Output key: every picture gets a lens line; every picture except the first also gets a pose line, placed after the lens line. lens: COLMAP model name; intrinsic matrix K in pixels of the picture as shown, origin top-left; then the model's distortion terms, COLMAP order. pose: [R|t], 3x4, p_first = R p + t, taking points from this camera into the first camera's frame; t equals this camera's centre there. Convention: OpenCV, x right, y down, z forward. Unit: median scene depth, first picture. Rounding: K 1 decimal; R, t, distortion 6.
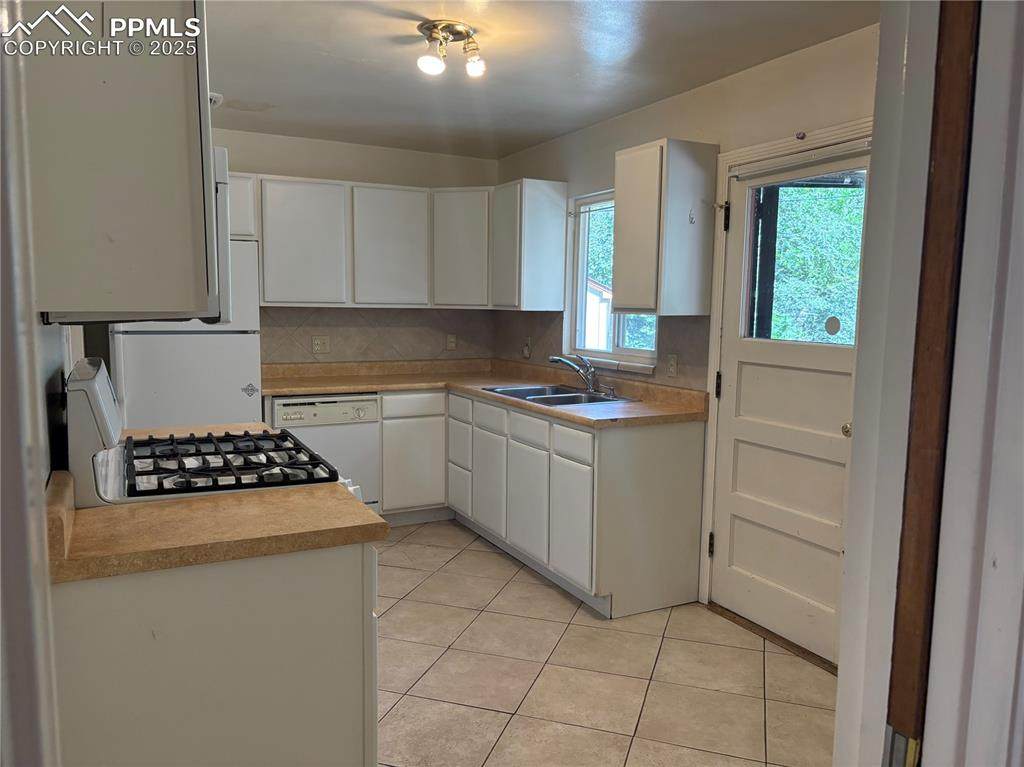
lens RADIAL K [[777.6, 0, 510.4], [0, 777.6, 386.4], [0, 0, 1]] dist [0.045718, -0.044377]
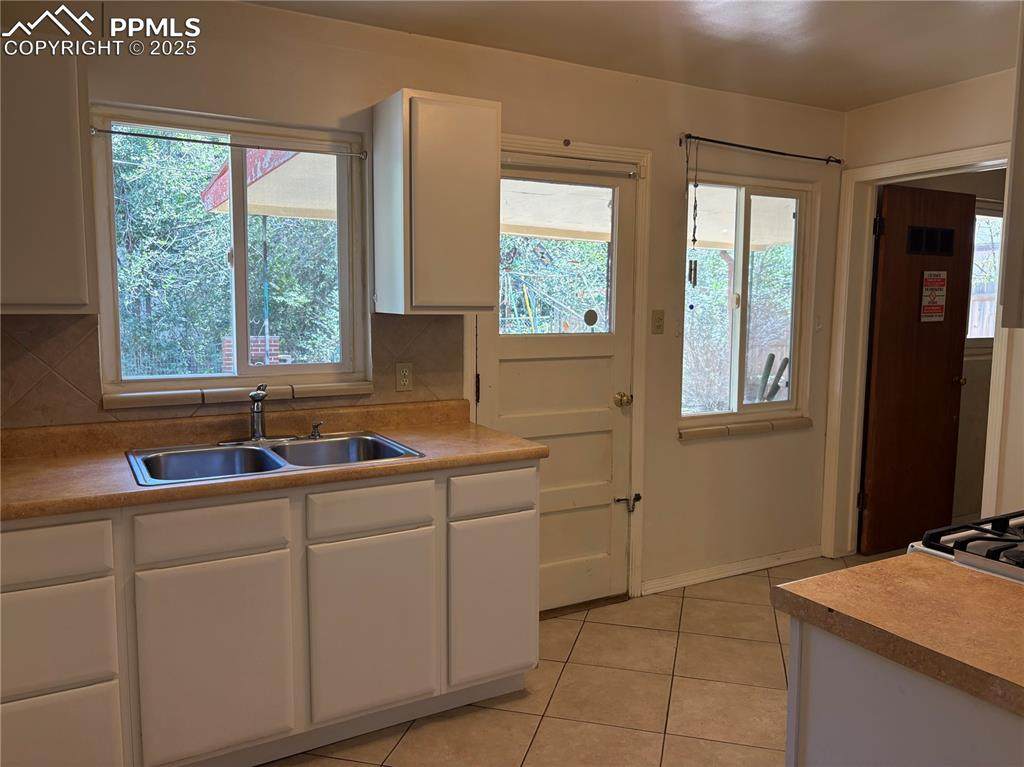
lens RADIAL K [[777.6, 0, 509.8], [0, 777.6, 383.5], [0, 0, 1]] dist [0.045718, -0.044377]
pose [[-0.037128, -0.121426, 0.991906, -0.629303], [0.102358, 0.986907, 0.124646, -0.116284], [-0.994055, 0.106157, -0.024213, 0.984316]]
